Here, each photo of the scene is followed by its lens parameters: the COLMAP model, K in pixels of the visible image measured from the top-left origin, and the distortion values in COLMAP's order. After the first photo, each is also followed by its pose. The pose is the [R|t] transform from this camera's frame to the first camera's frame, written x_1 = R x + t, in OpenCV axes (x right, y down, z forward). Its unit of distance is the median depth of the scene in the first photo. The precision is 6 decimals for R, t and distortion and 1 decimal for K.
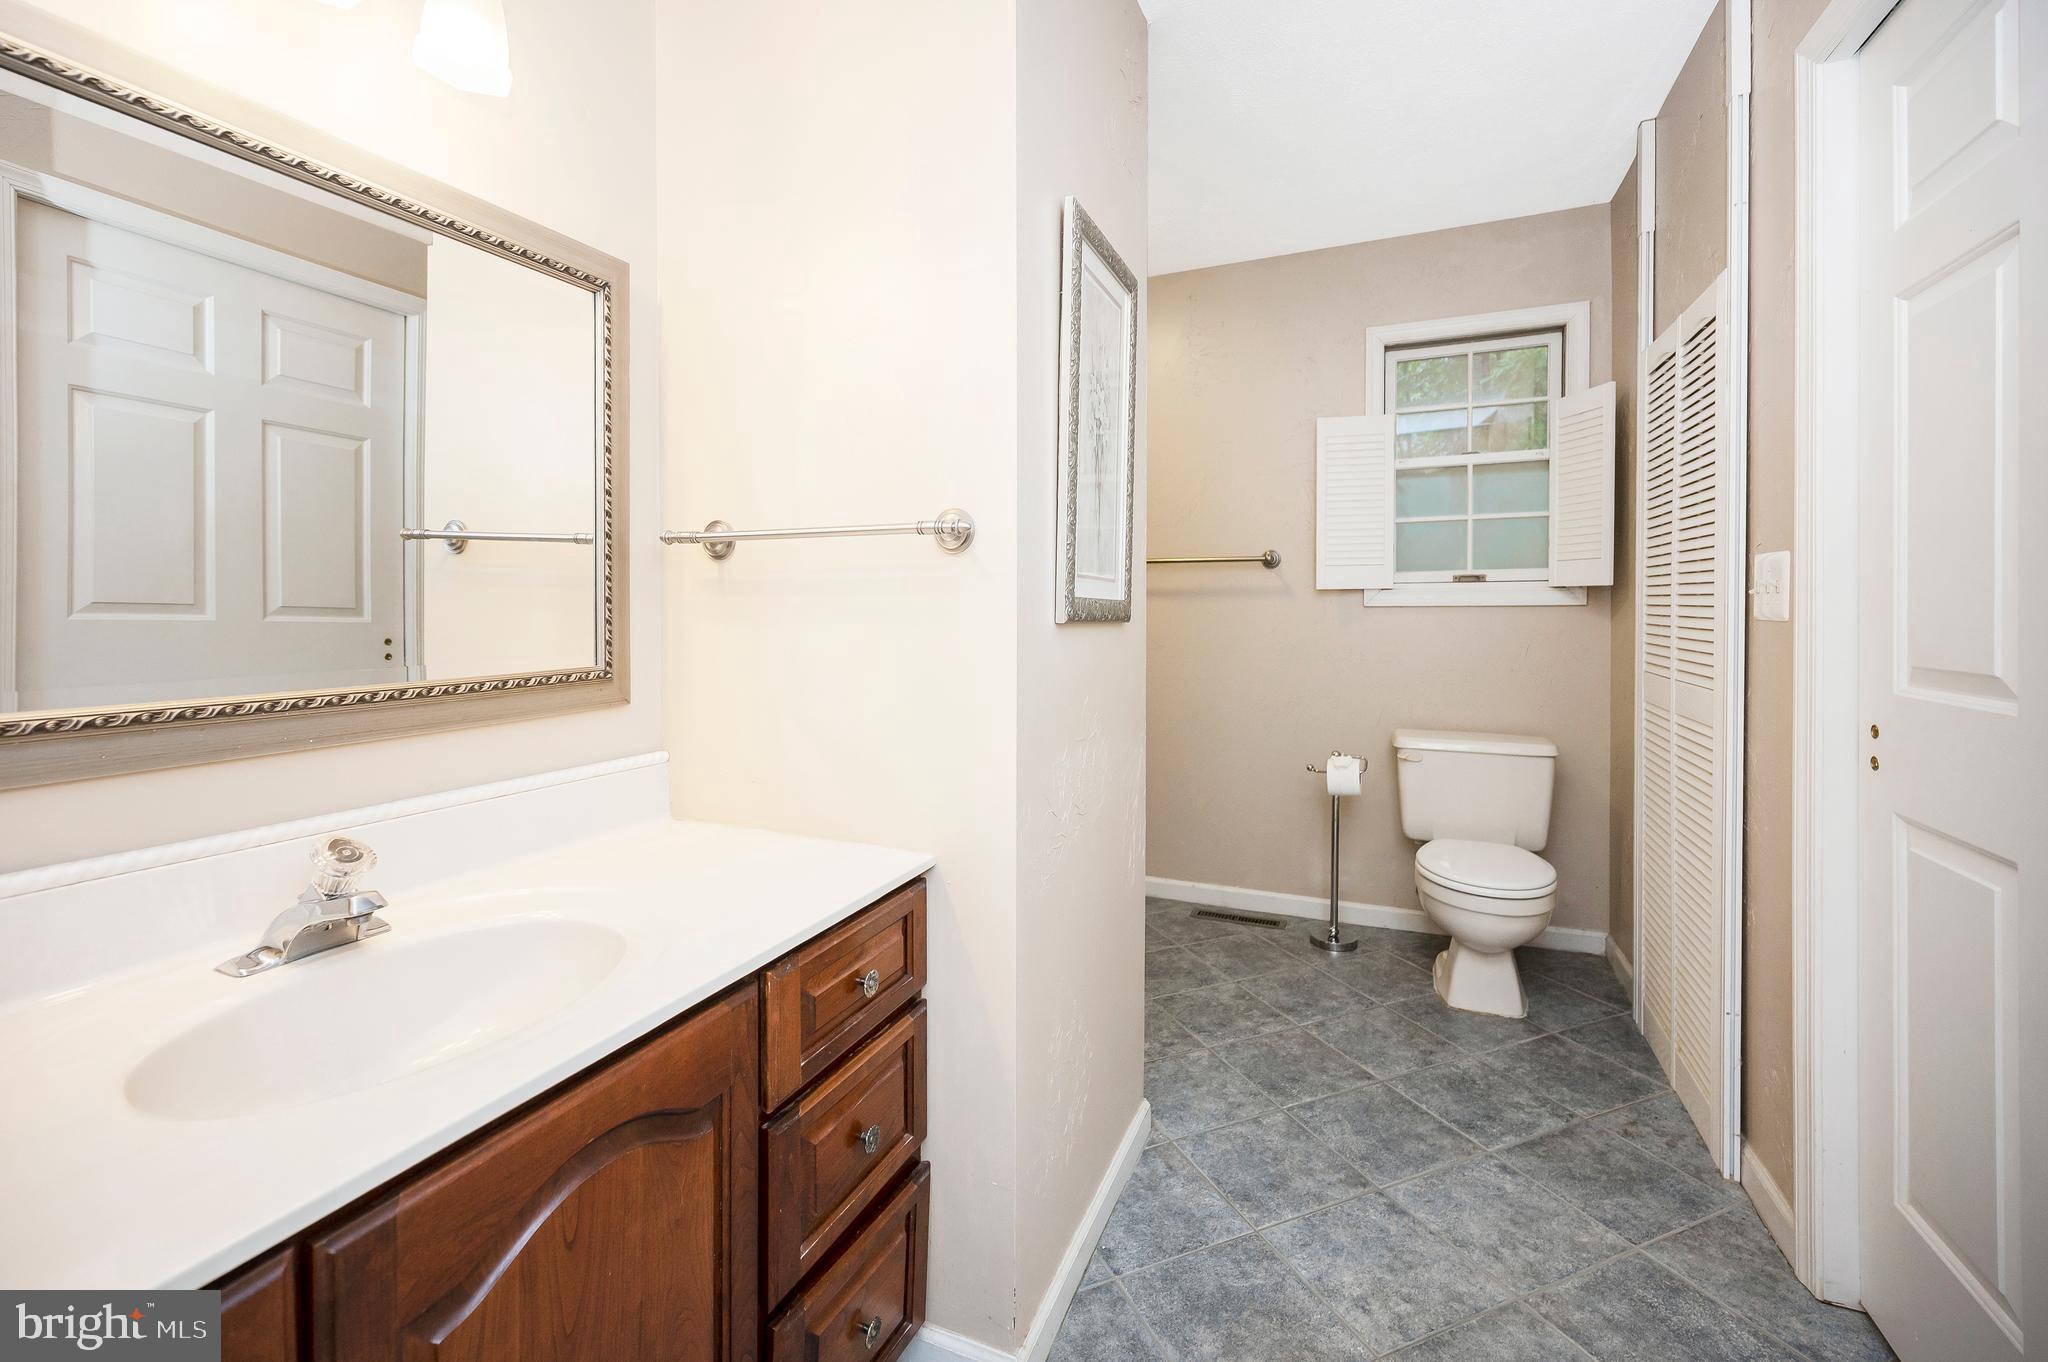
lens RADIAL K [[855.7, 0, 1021.1], [0, 855.7, 617.4], [0, 0, 1]] dist [-0.000273, -0.000071]
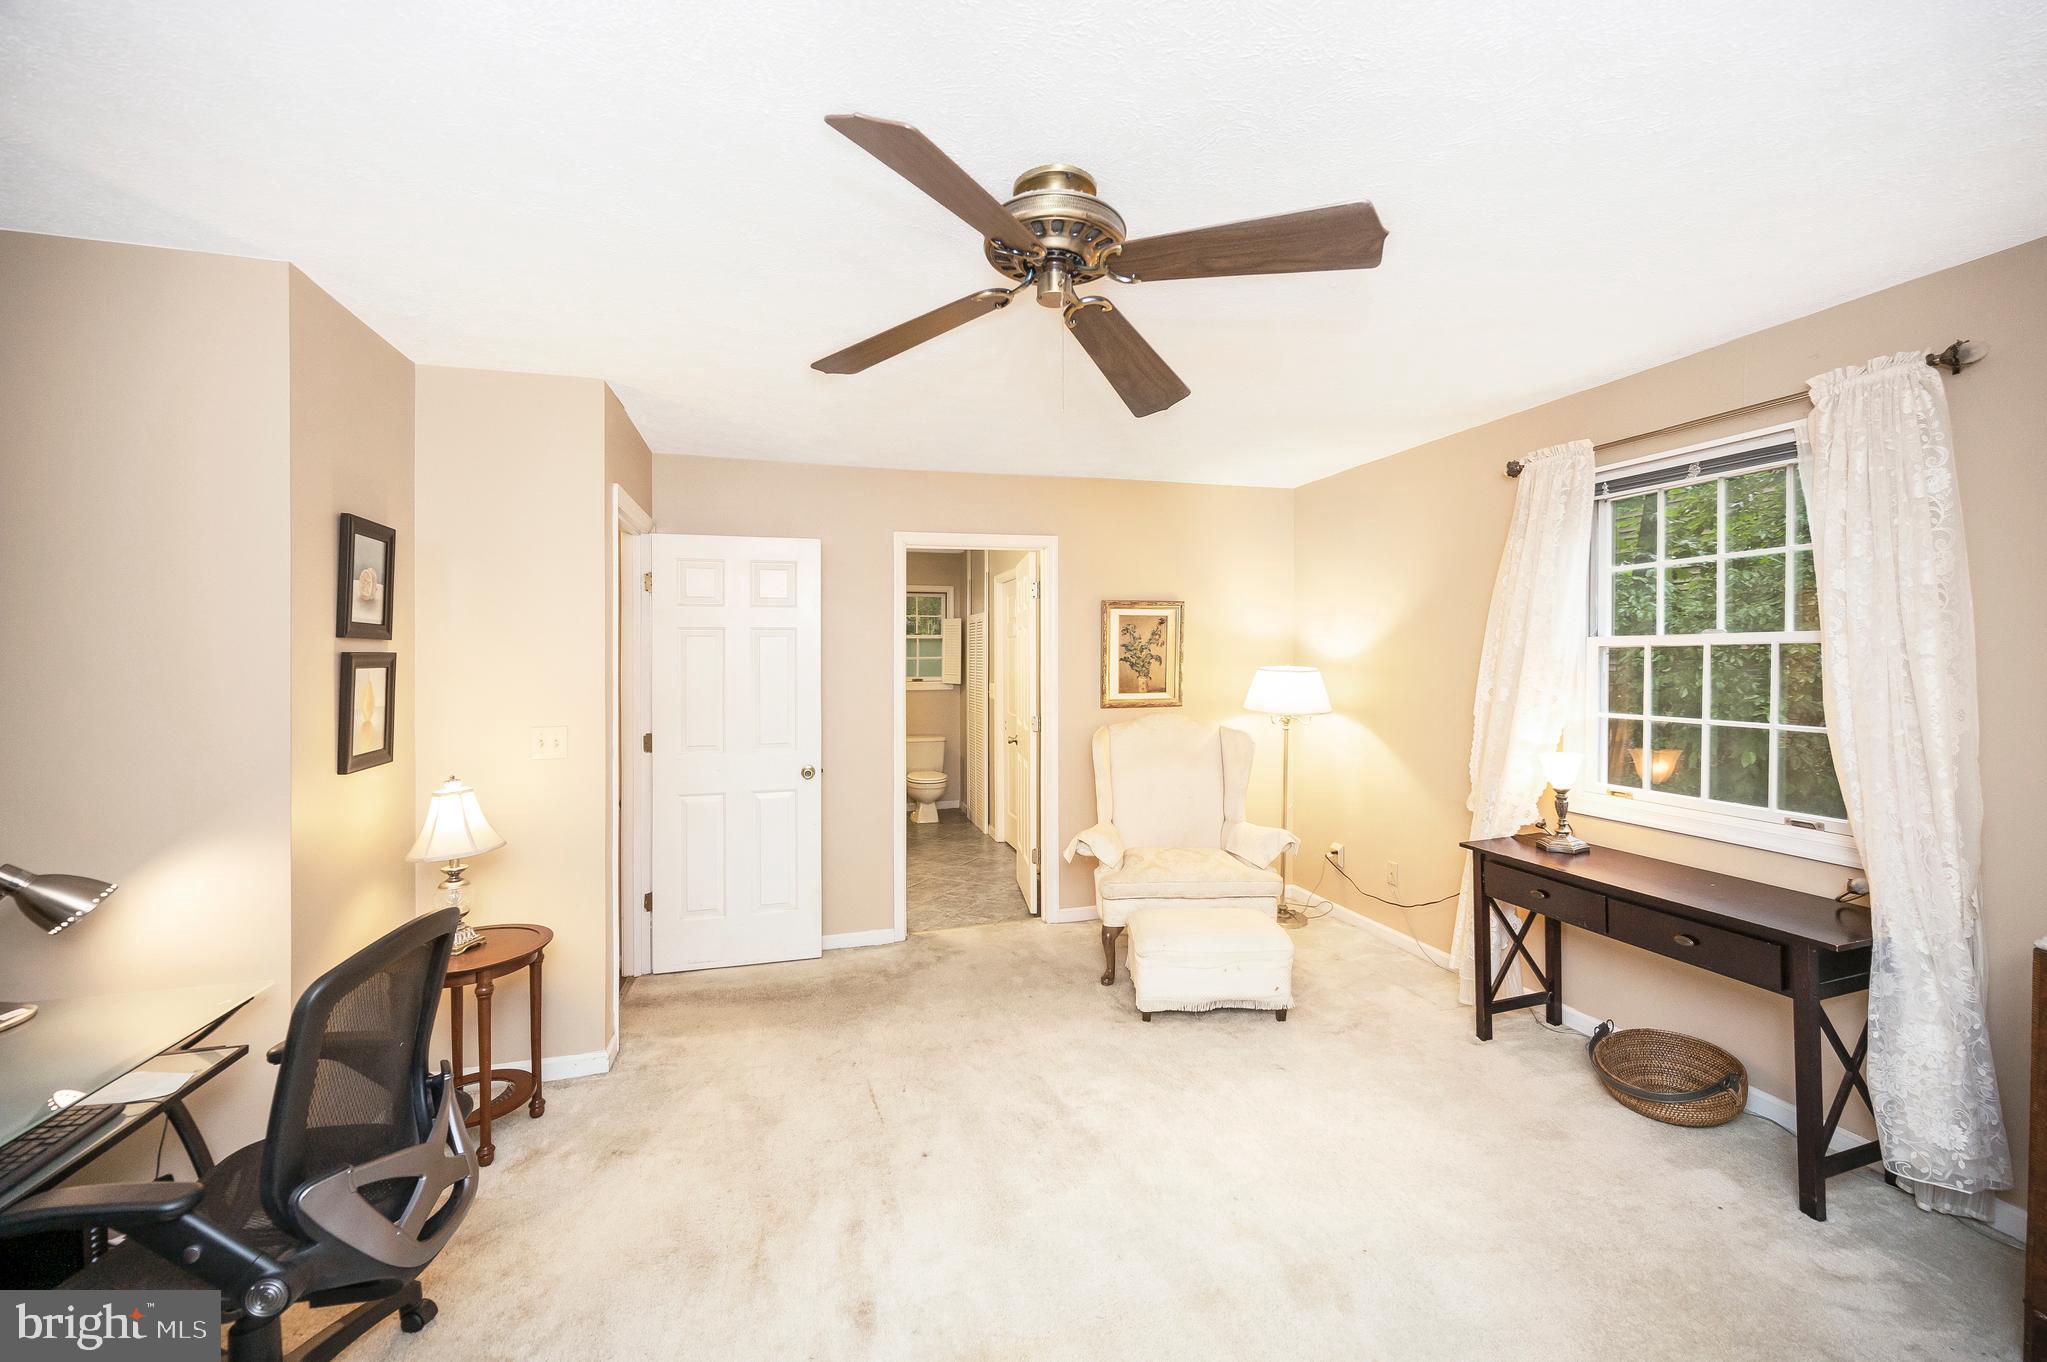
lens RADIAL K [[843.8, 0, 1024.2], [0, 843.8, 640.5], [0, 0, 1]] dist [0.000443, 0.000019]
pose [[0.774495, 0.014270, 0.632419, -1.034430], [0.010094, 0.999339, -0.034910, -0.082789], [-0.632500, 0.033421, 0.773839, -1.471331]]
